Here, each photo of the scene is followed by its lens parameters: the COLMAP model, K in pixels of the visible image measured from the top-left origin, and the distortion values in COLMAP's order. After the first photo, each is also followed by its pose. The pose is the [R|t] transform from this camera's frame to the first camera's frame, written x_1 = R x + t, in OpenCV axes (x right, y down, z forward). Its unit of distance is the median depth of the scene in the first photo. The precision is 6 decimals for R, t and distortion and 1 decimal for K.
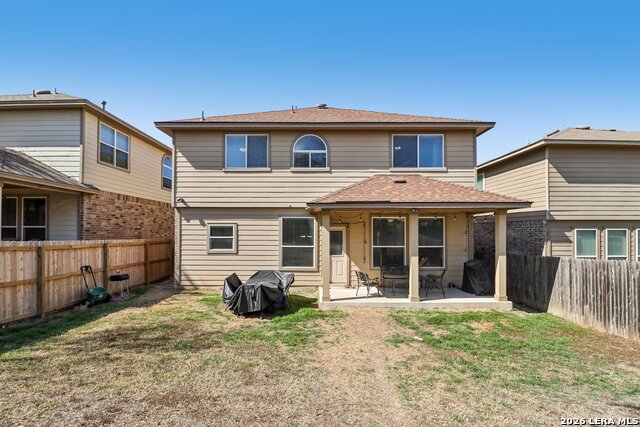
lens RADIAL K [[315.5, 0, 319.5], [0, 315.5, 226.3], [0, 0, 1]] dist [-0.011789, -0.000745]
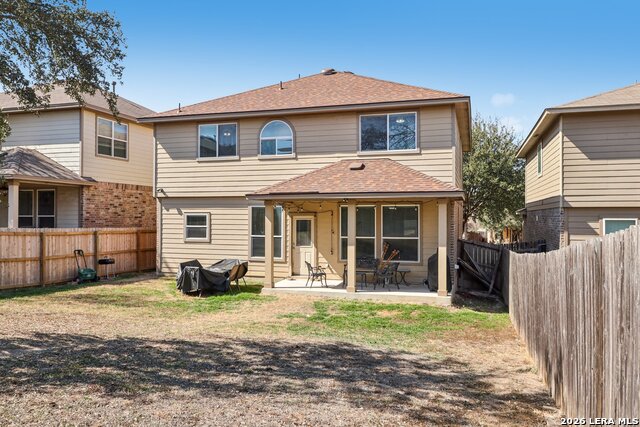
lens RADIAL K [[516.4, 0, 320.0], [0, 516.4, 213.5], [0, 0, 1]] dist [0.007269, 0.000814]
pose [[0.953618, -0.001197, -0.301018, 0.571691], [0.003175, 0.999976, 0.006083, -0.015034], [0.301004, -0.006756, 0.953599, -0.468195]]
